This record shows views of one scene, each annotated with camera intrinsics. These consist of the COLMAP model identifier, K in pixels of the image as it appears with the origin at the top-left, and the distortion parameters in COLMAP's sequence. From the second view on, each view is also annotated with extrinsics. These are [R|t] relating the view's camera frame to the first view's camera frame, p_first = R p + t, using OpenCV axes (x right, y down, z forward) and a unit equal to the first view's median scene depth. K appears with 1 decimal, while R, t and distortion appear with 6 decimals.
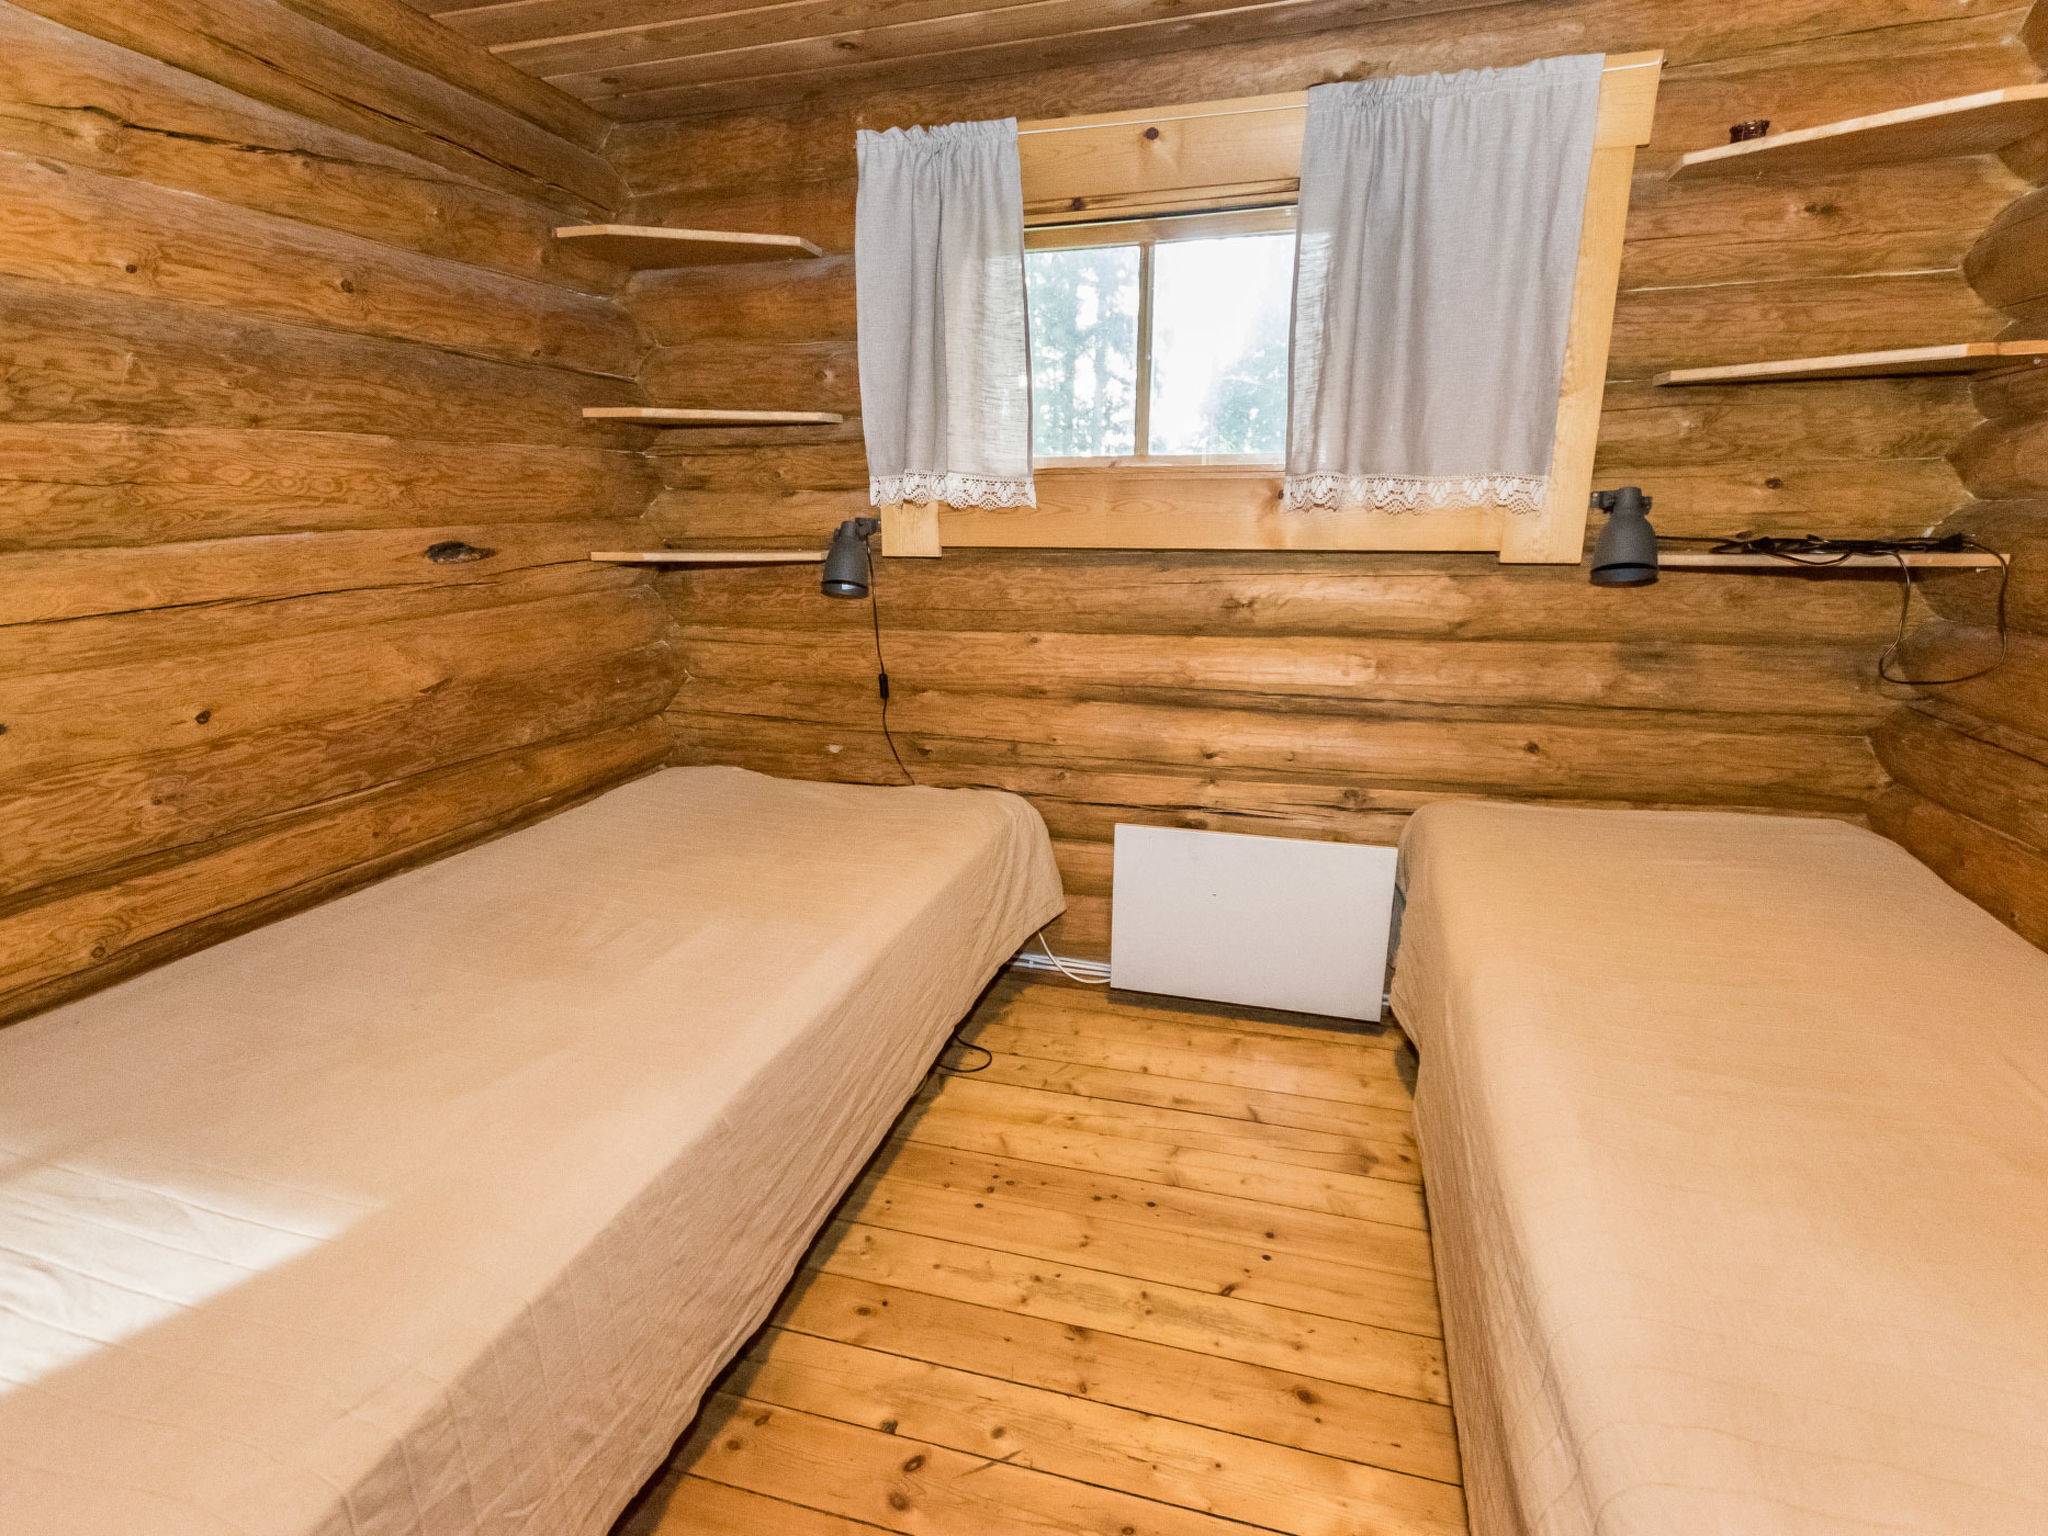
lens RADIAL K [[1038.4, 0, 1024.0], [0, 1038.4, 768.0], [0, 0, 1]] dist [-0.000086, -0.000189]
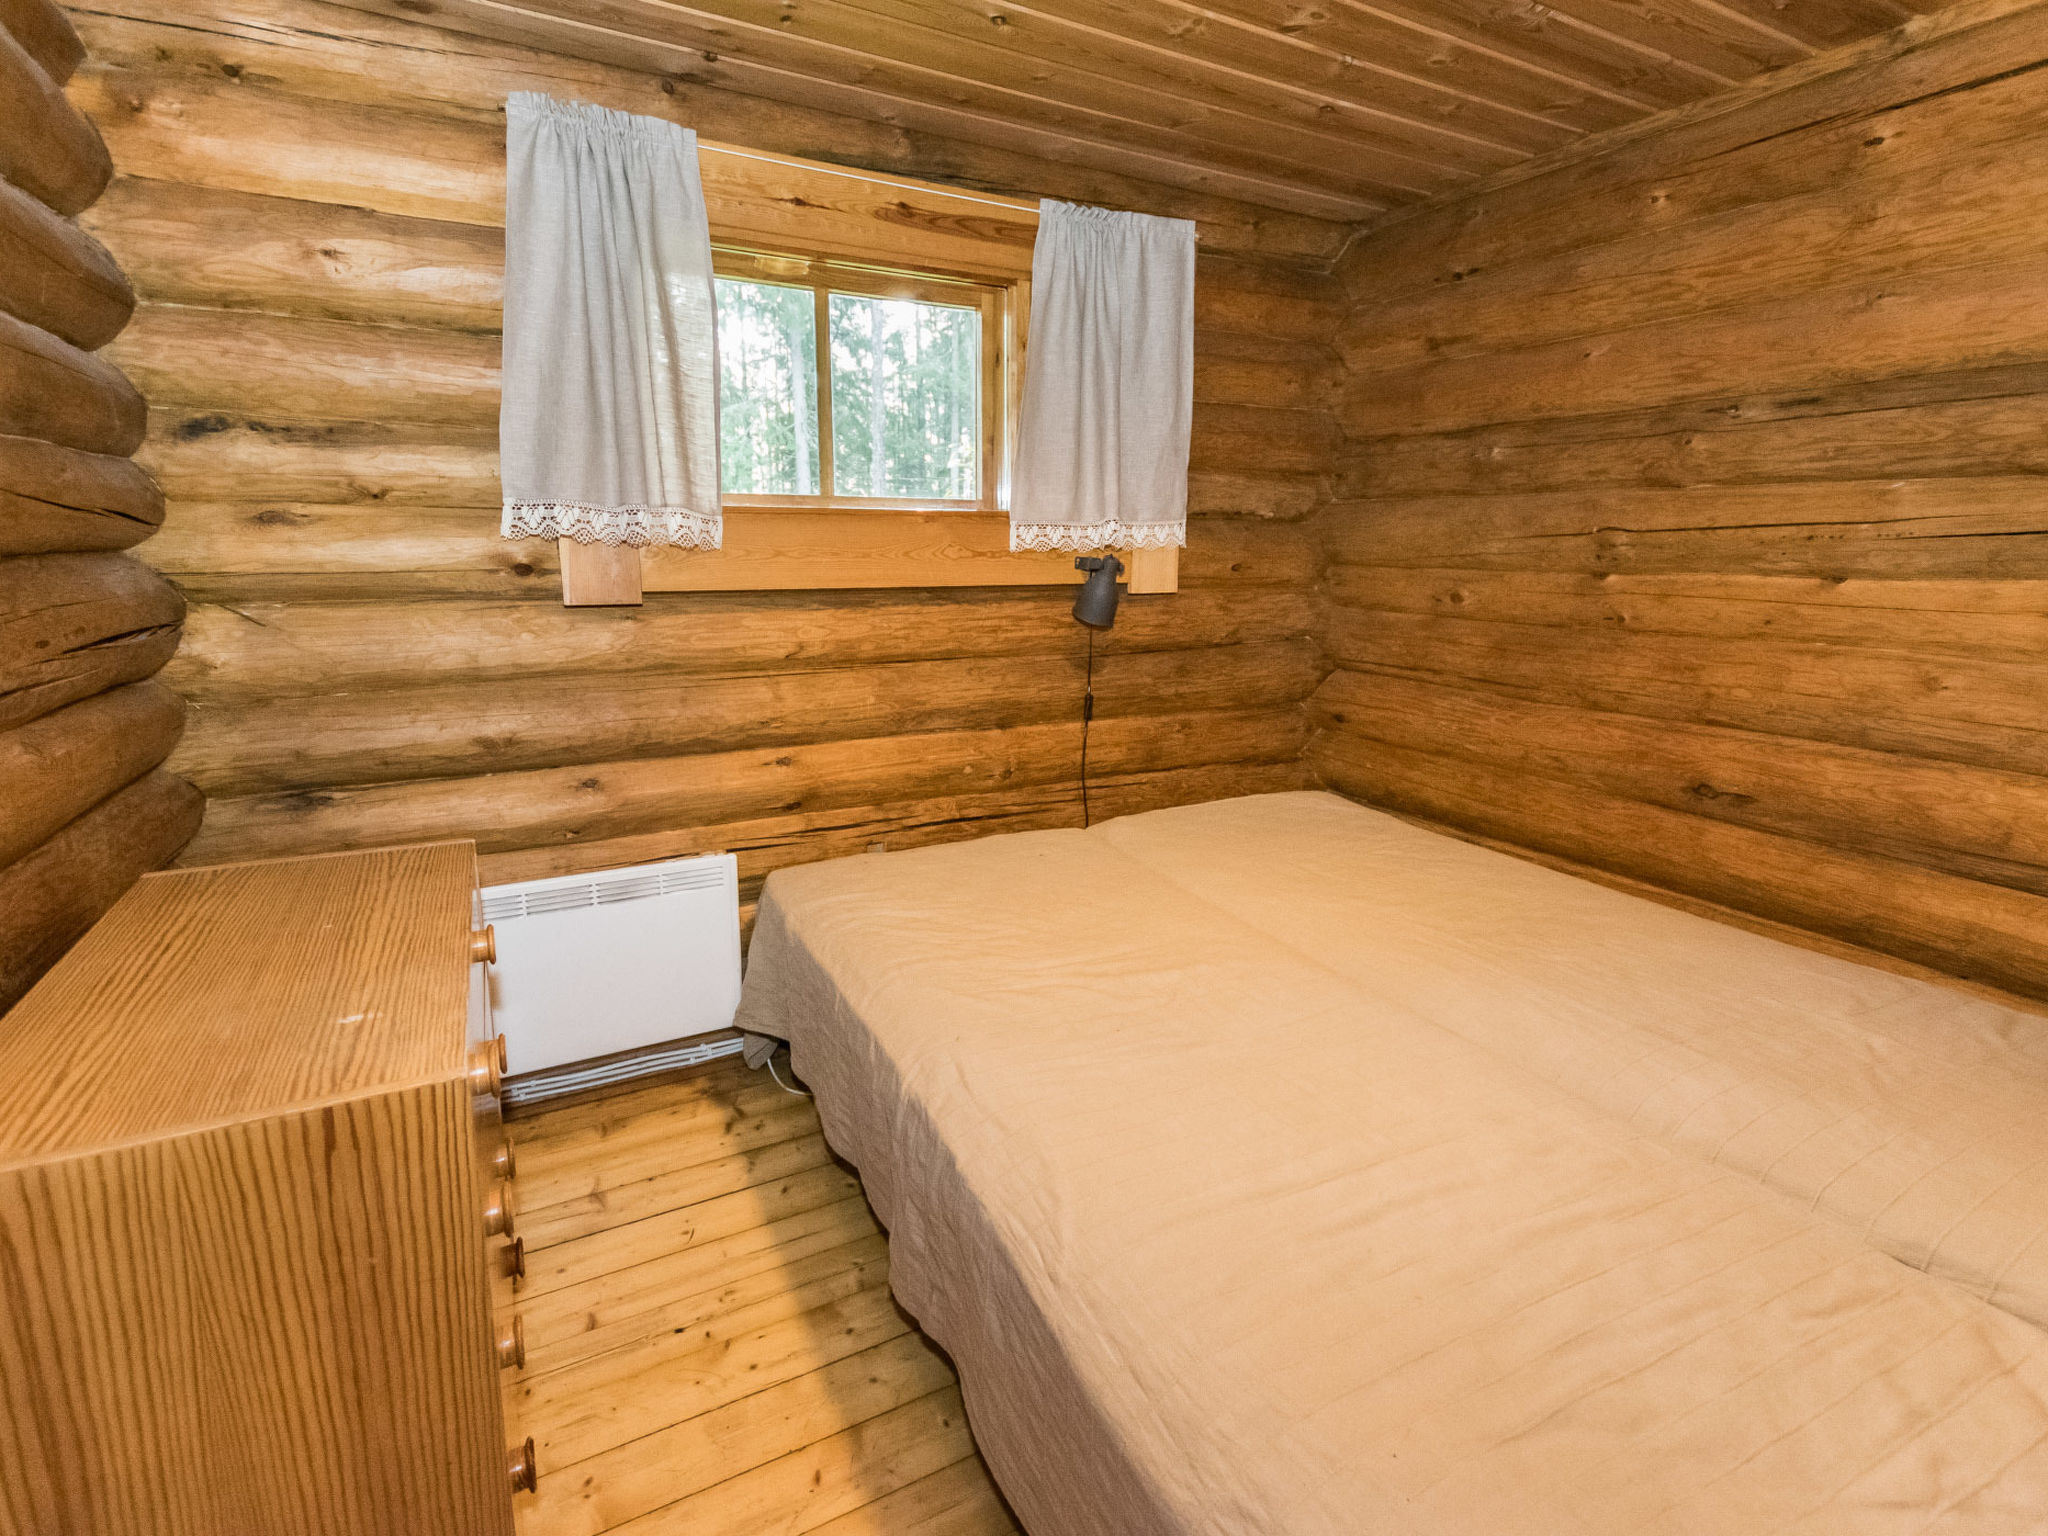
lens RADIAL K [[1038.4, 0, 1024.0], [0, 1038.4, 768.0], [0, 0, 1]] dist [-0.000086, -0.000189]
pose [[0.734392, -0.129669, 0.666224, -0.491342], [0.151017, 0.988193, 0.025866, -0.036366], [-0.661712, 0.081616, 0.745303, 0.146845]]
